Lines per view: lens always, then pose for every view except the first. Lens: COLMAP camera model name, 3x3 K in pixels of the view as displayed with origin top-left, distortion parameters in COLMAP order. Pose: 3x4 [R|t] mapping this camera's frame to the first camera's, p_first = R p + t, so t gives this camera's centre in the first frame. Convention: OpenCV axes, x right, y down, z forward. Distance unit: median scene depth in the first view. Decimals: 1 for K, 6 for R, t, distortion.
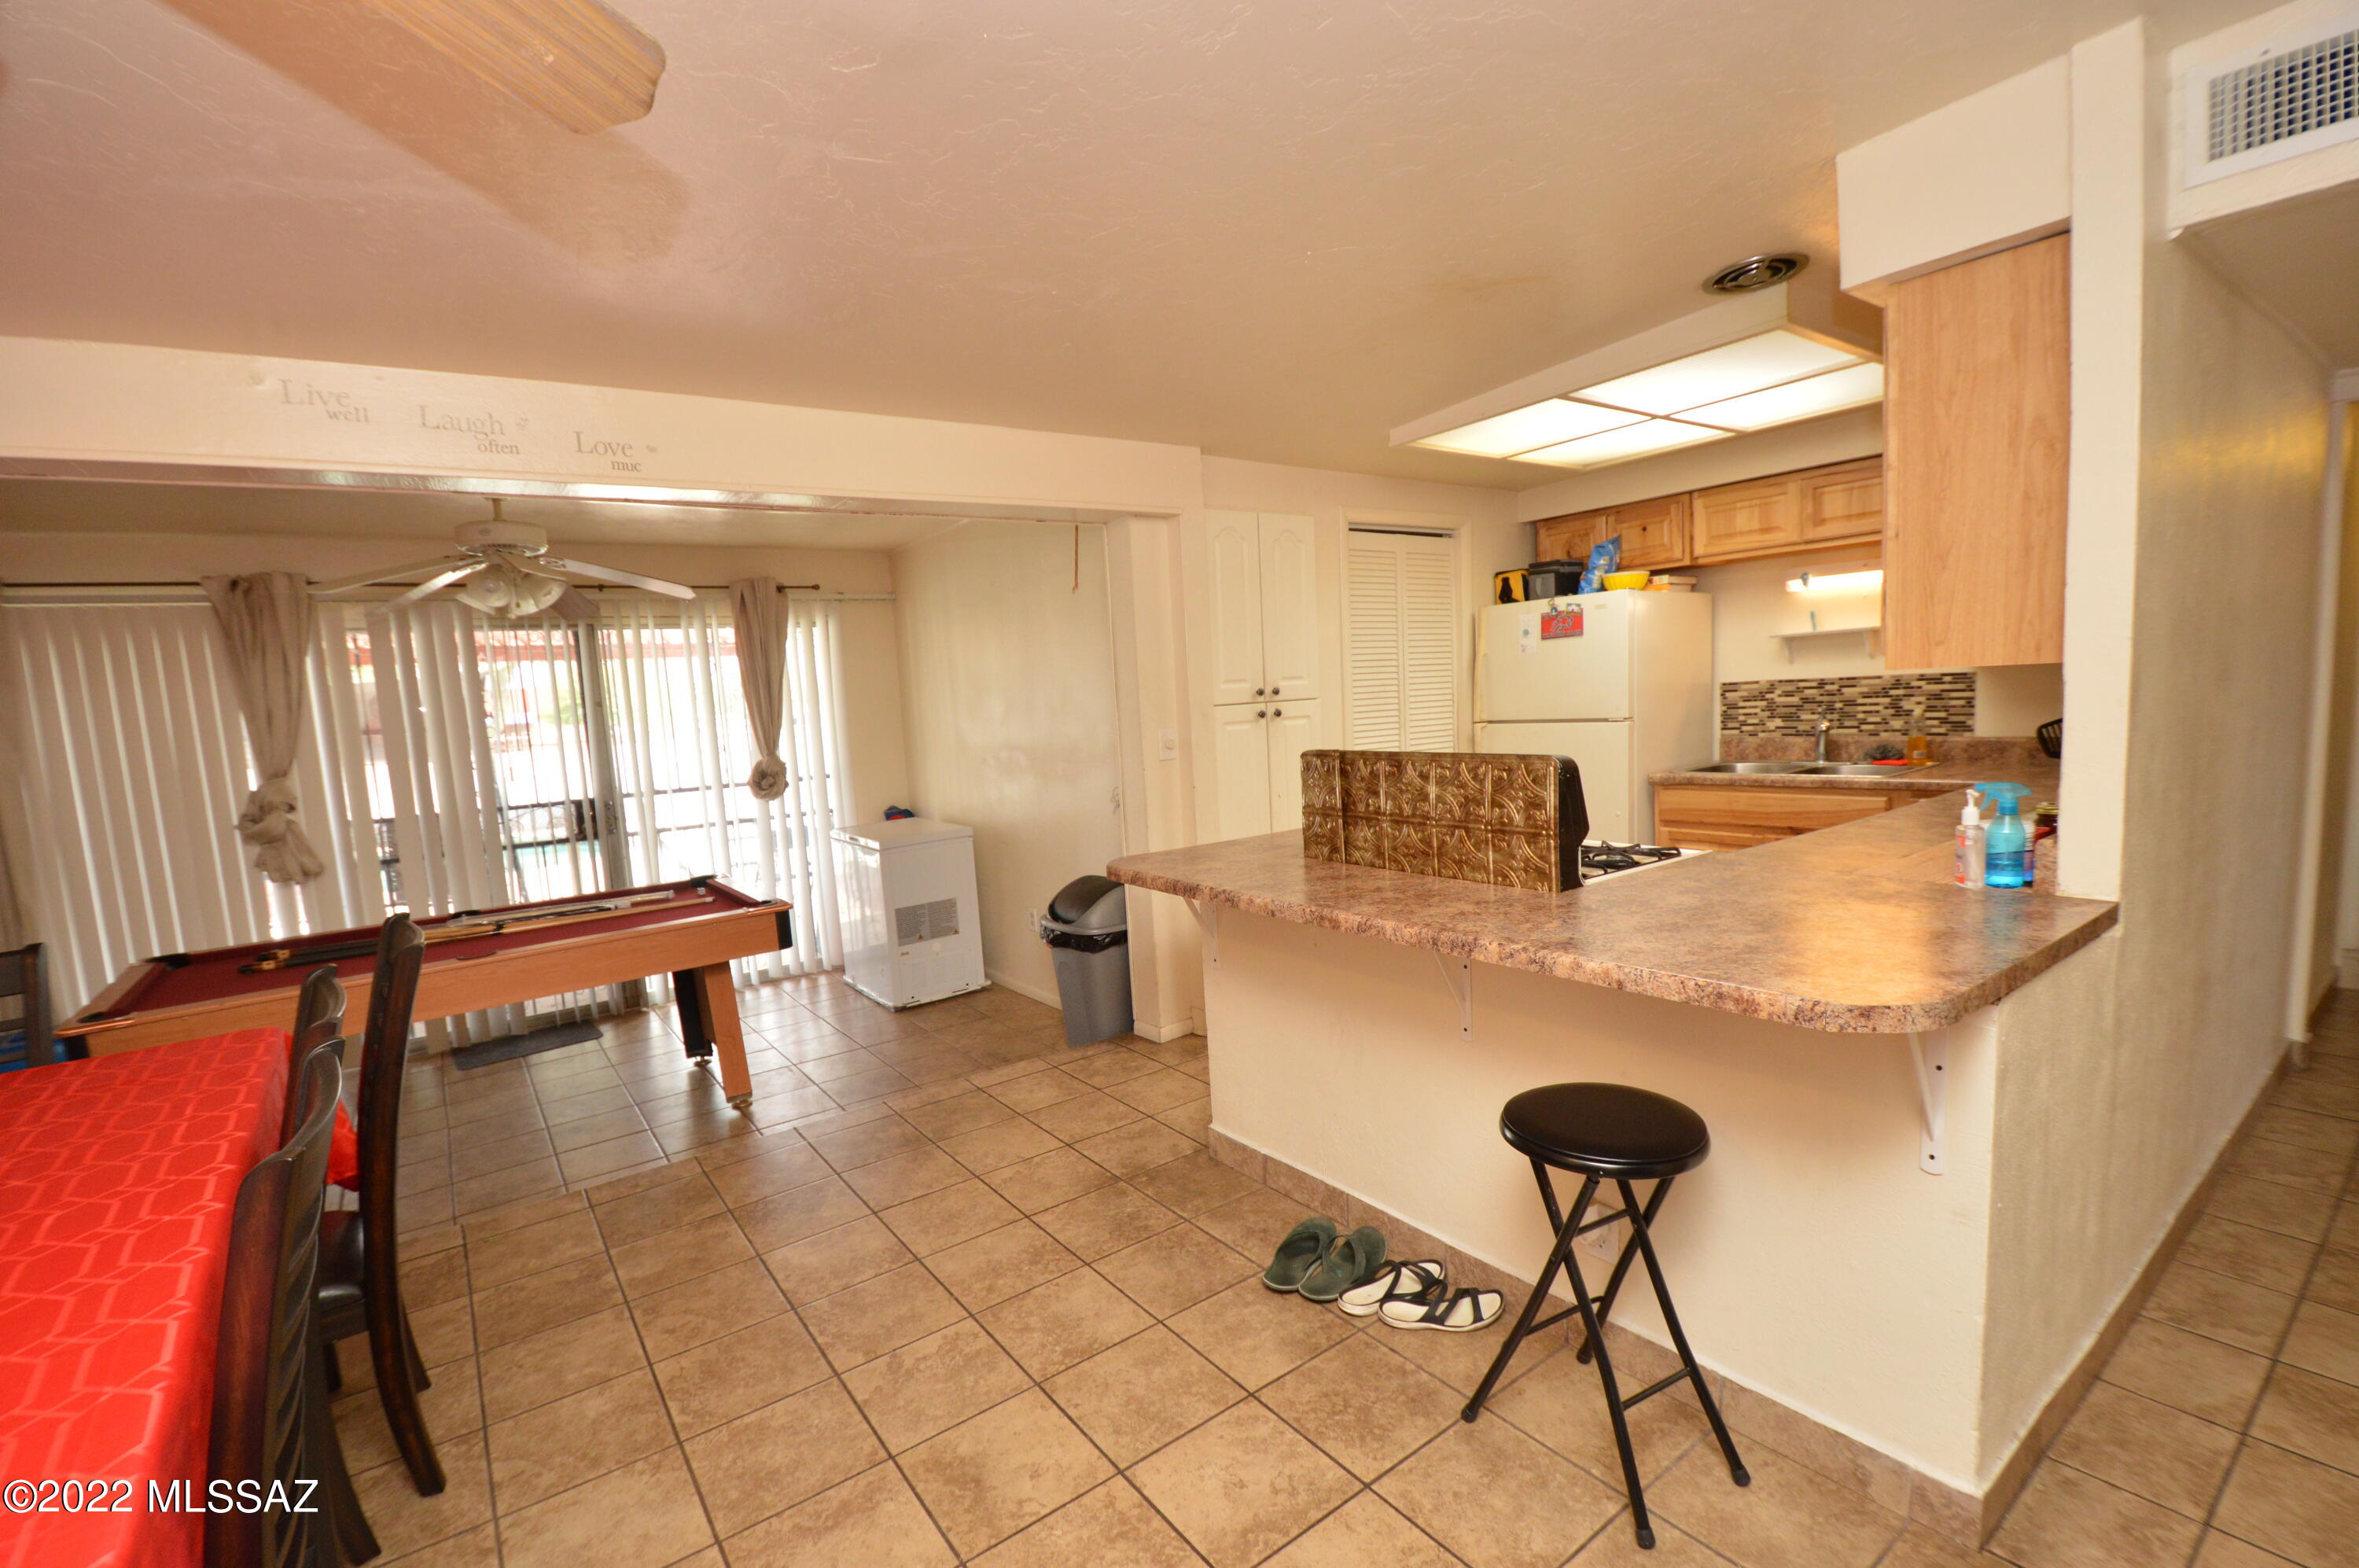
lens RADIAL K [[1042.5, 0, 1169.1], [0, 1042.5, 813.4], [0, 0, 1]] dist [0.011303, -0.020531]
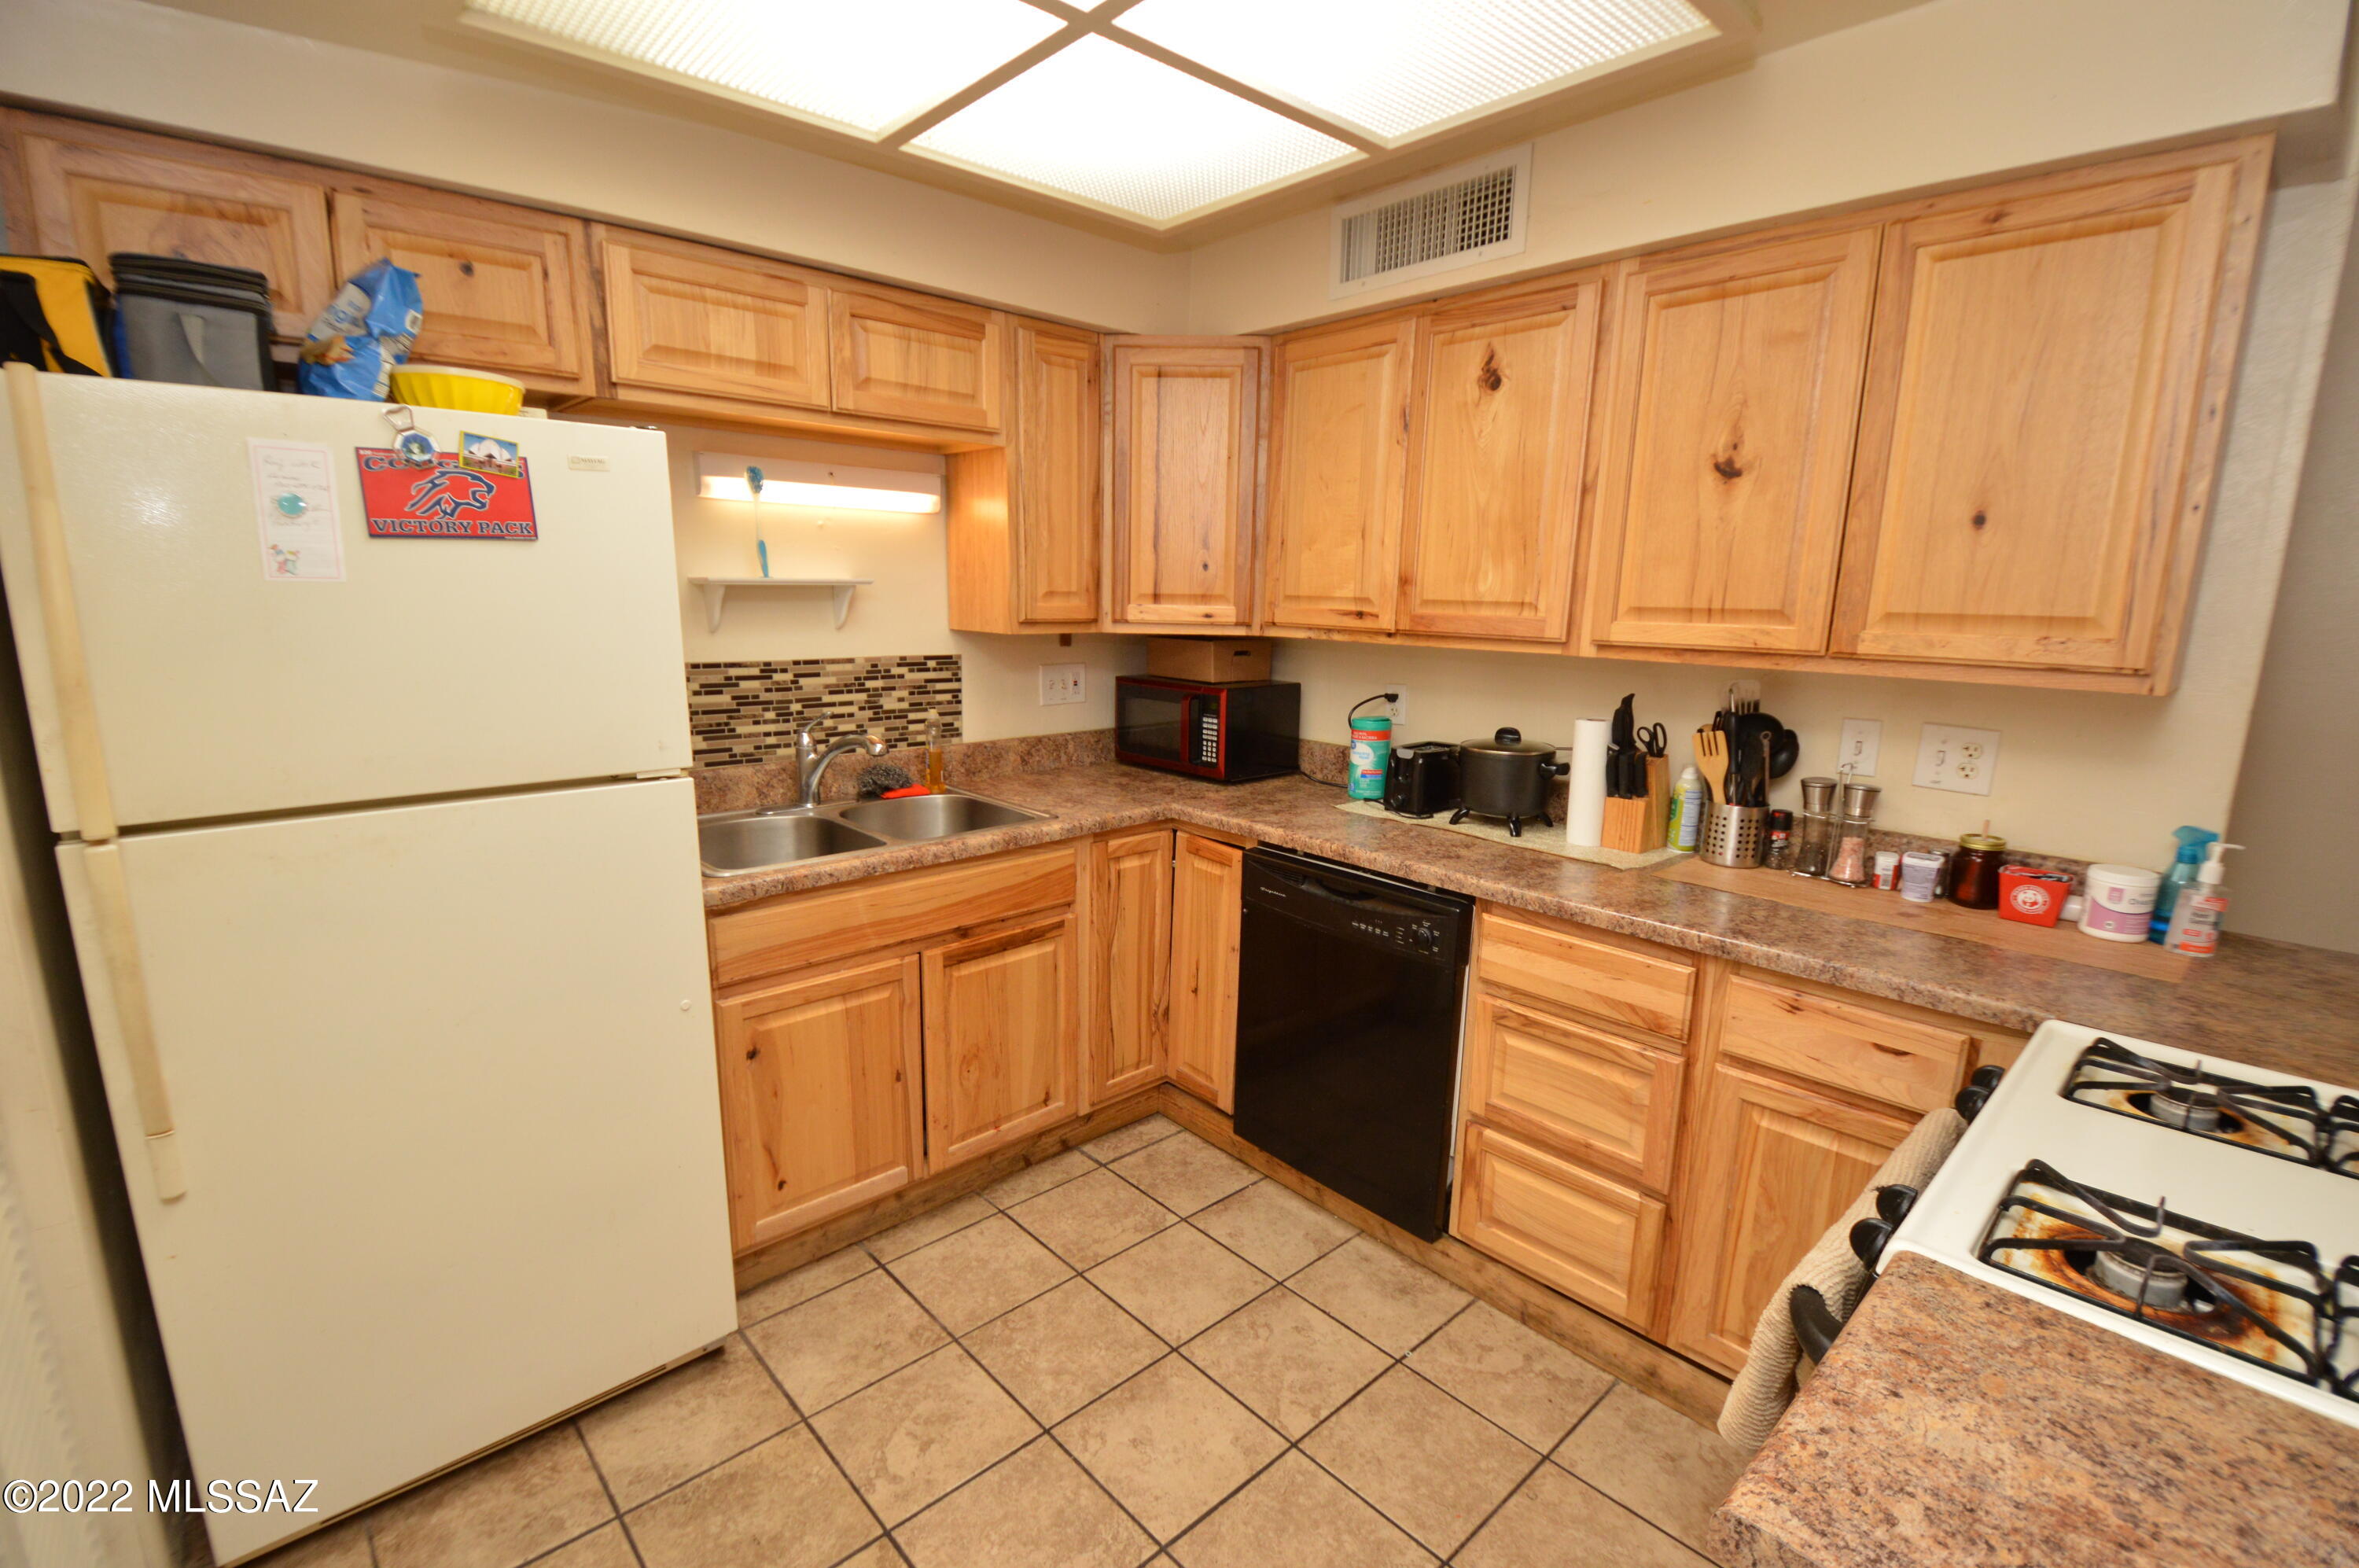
lens RADIAL K [[1042.5, 0, 1169.1], [0, 1042.5, 813.4], [0, 0, 1]] dist [0.011303, -0.020531]
pose [[-0.113893, -0.152068, 0.981786, 0.025422], [0.103964, 0.980966, 0.164002, -0.124098], [-0.988038, 0.120749, -0.095916, 0.887428]]
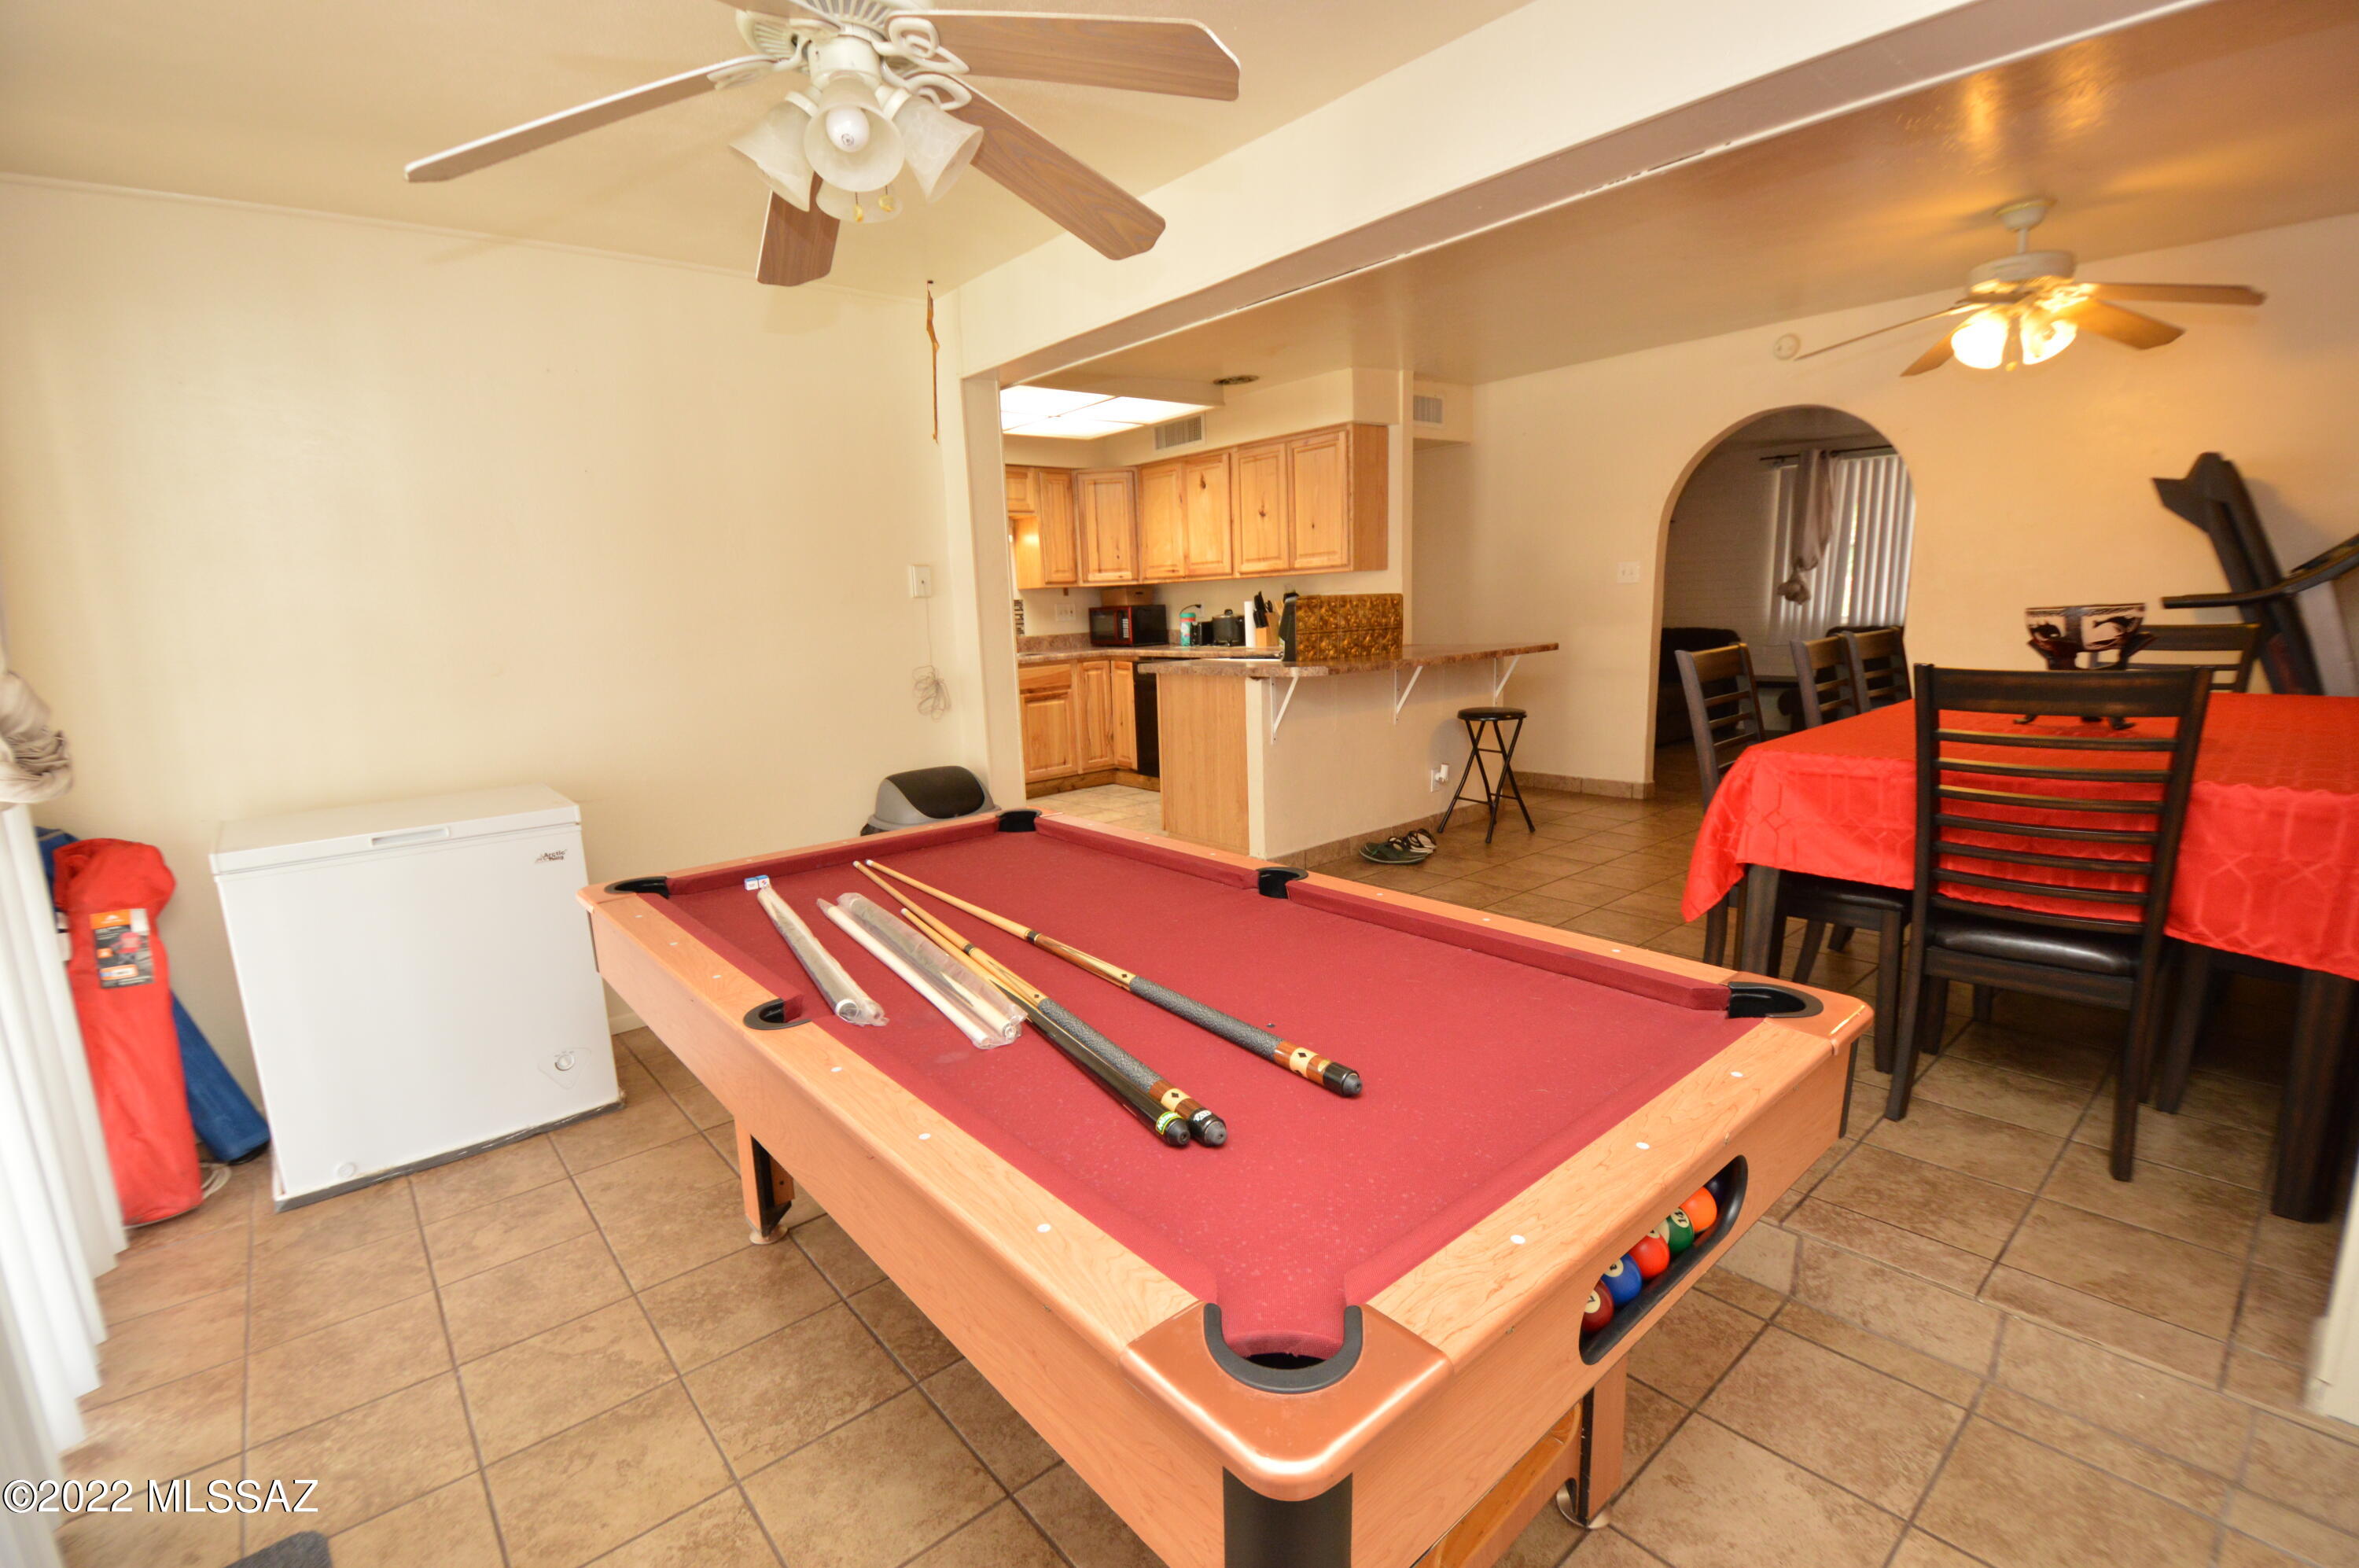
lens RADIAL K [[1042.5, 0, 1169.1], [0, 1042.5, 813.4], [0, 0, 1]] dist [0.011303, -0.020531]
pose [[-0.080834, -0.133707, 0.987719, -0.993536], [0.160842, 0.976224, 0.145314, 0.001773], [-0.983664, 0.170613, -0.057407, 0.867788]]
